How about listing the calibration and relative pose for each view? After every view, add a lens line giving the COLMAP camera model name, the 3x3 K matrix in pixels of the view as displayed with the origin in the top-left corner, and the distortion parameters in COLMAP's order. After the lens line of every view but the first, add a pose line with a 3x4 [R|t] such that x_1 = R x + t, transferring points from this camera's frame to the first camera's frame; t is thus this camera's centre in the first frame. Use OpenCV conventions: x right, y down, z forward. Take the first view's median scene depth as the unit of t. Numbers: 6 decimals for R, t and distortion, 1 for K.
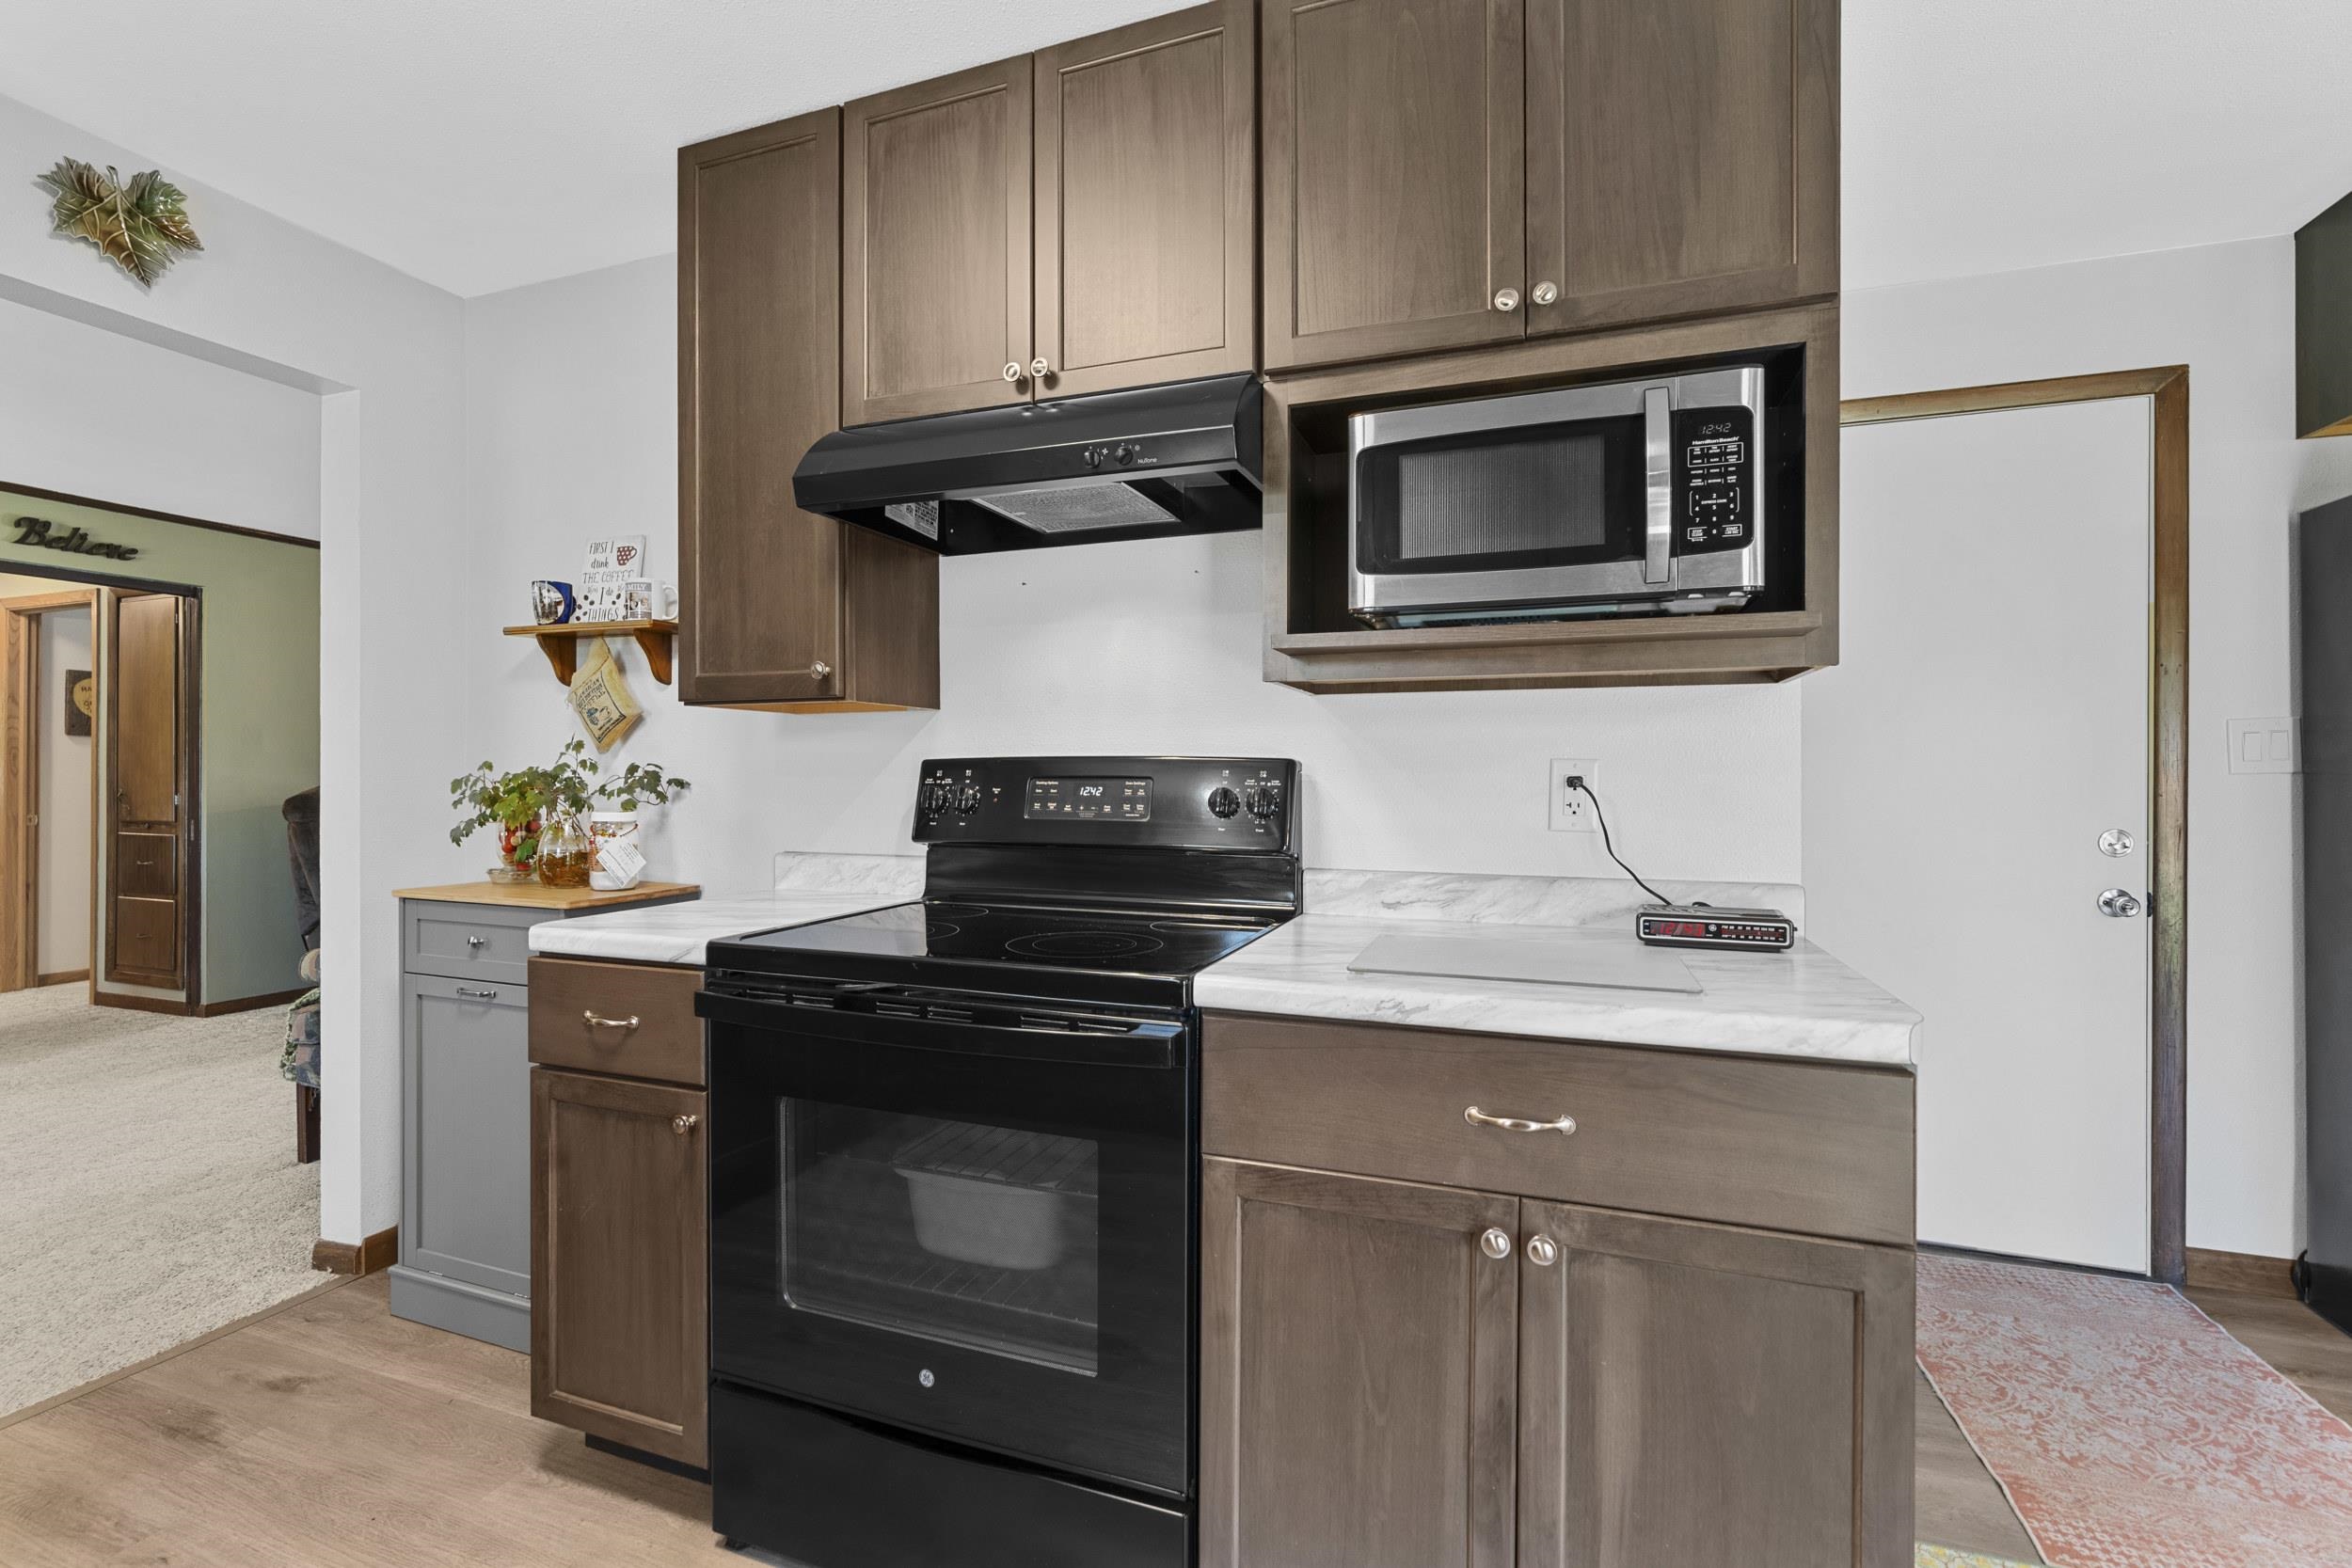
lens RADIAL K [[1060.0, 0, 1158.8], [0, 1060.0, 772.7], [0, 0, 1]] dist [-0.008405, 0.003793]
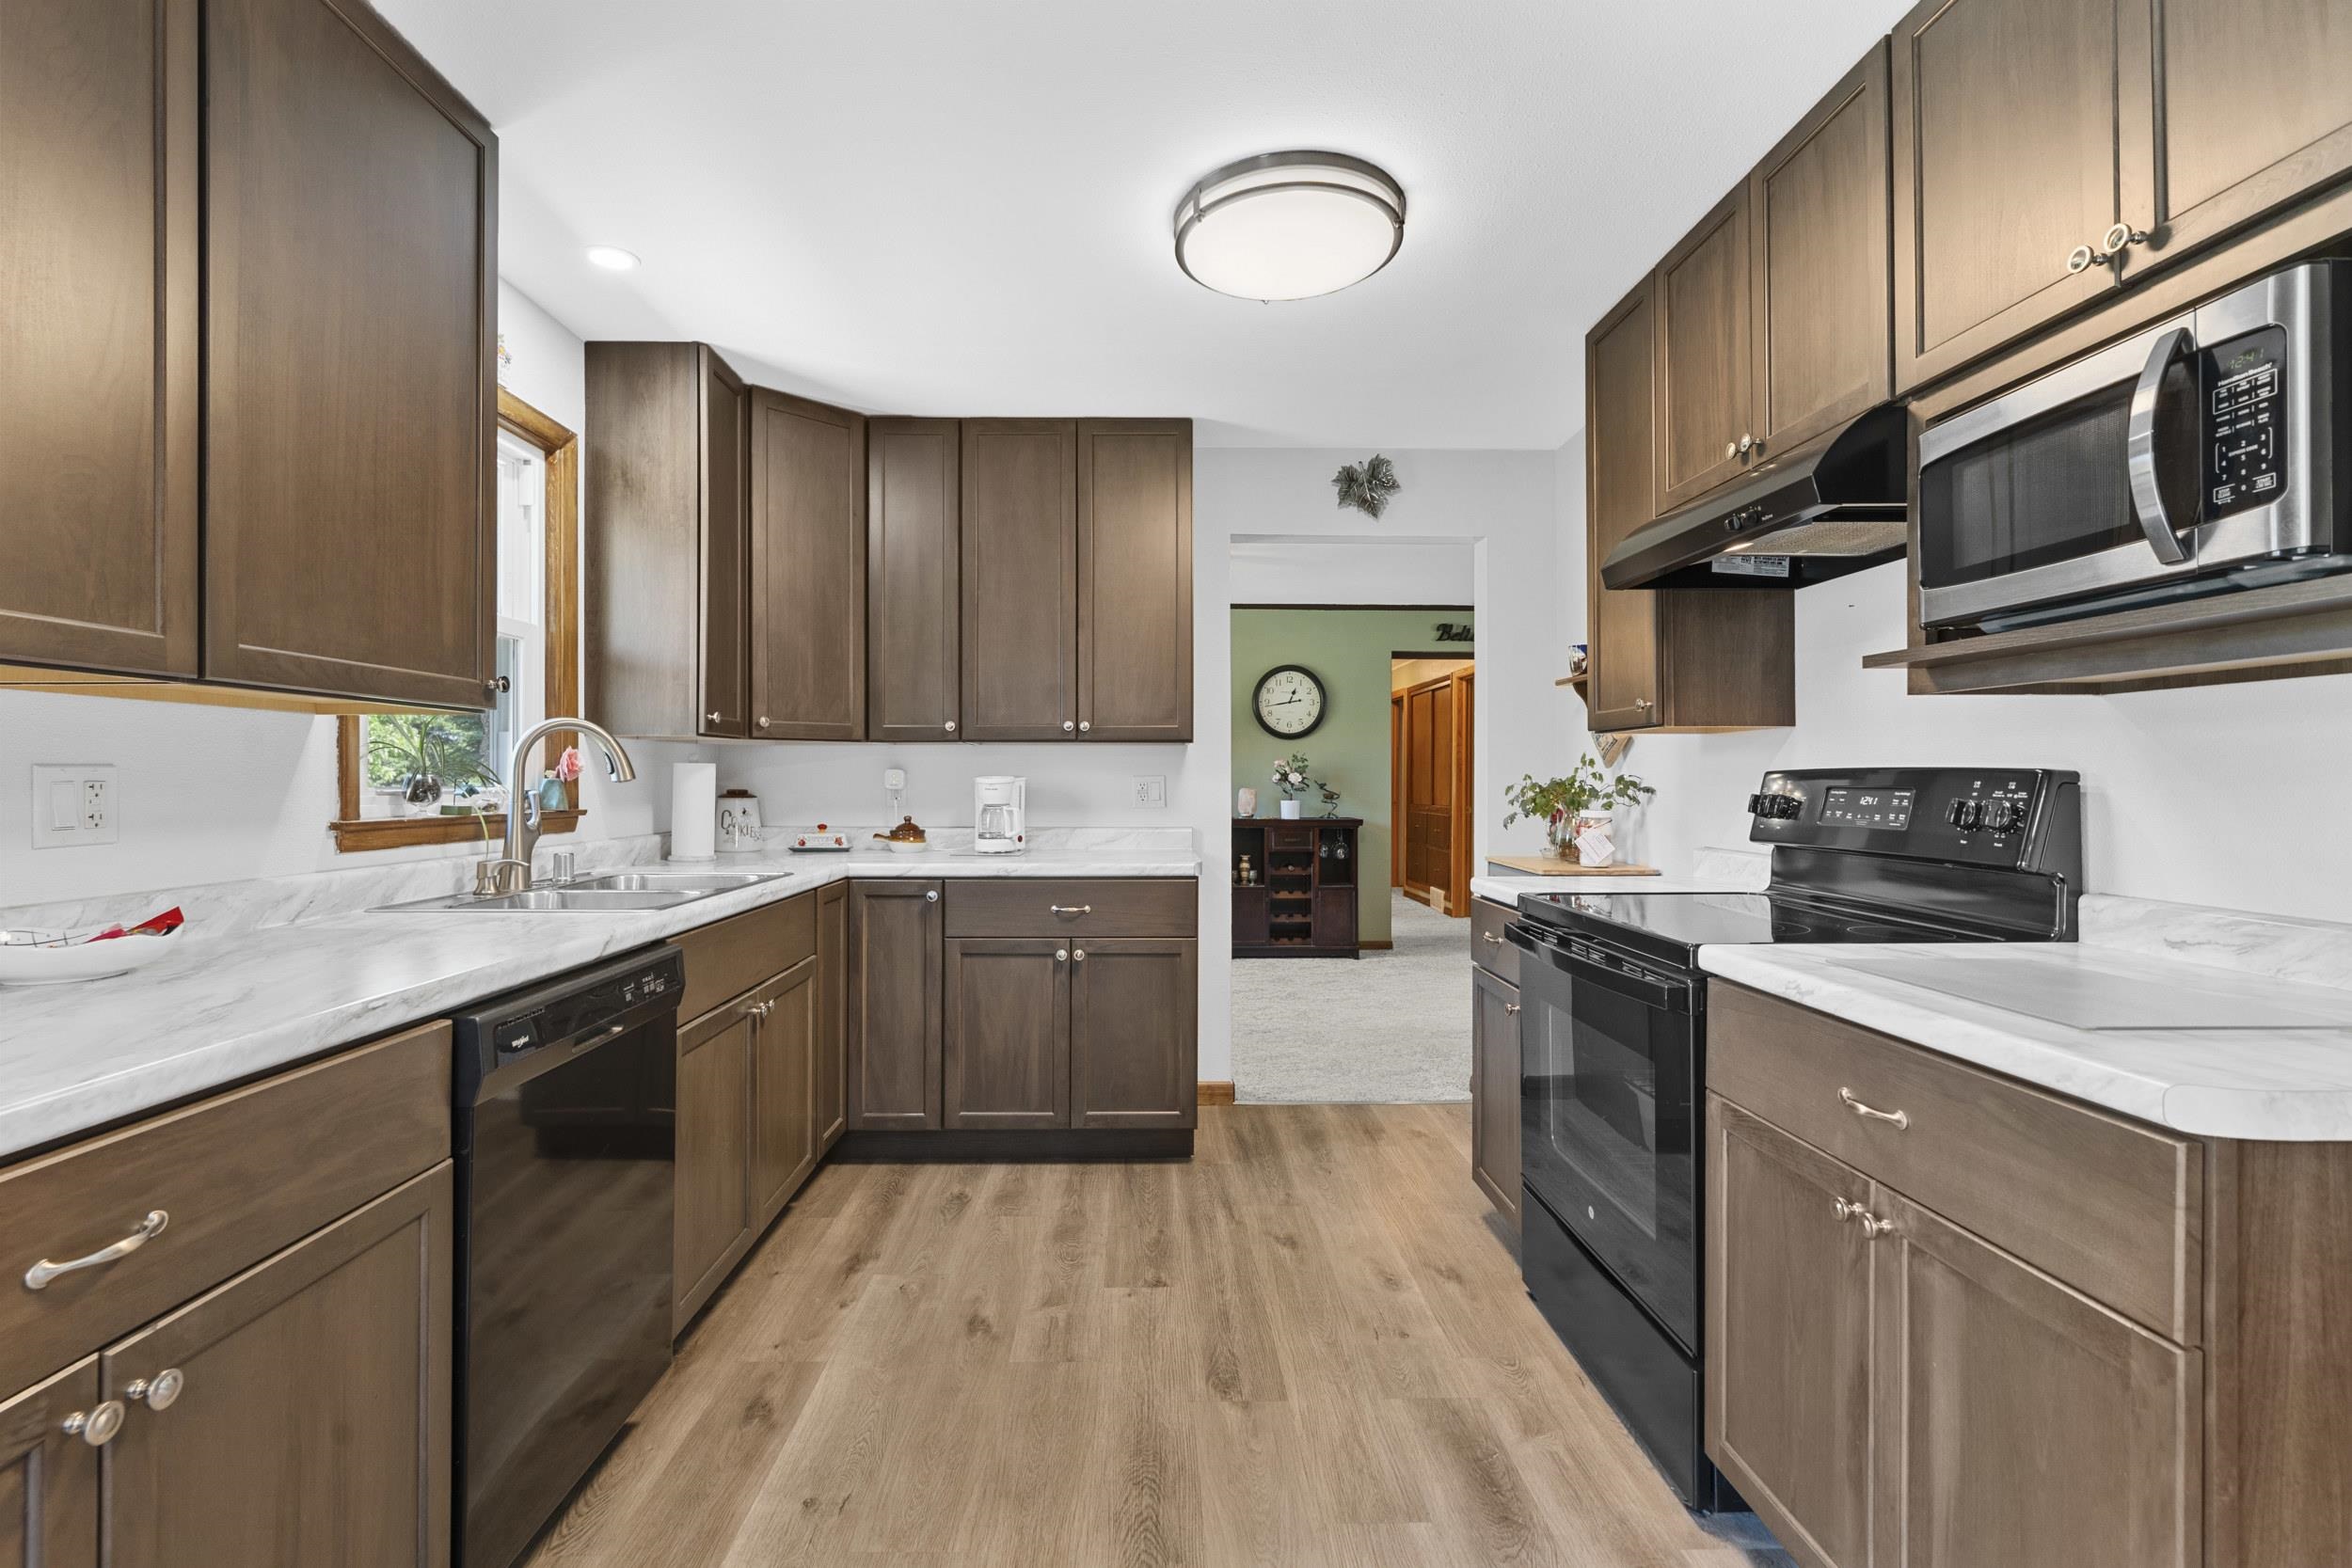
lens RADIAL K [[1060.0, 0, 1152.5], [0, 1060.0, 777.6], [0, 0, 1]] dist [-0.008405, 0.003793]
pose [[0.367092, -0.000576, -0.930185, 0.963871], [-0.002139, 0.999997, -0.001463, -0.003873], [0.930182, 0.002527, 0.367089, -0.068521]]
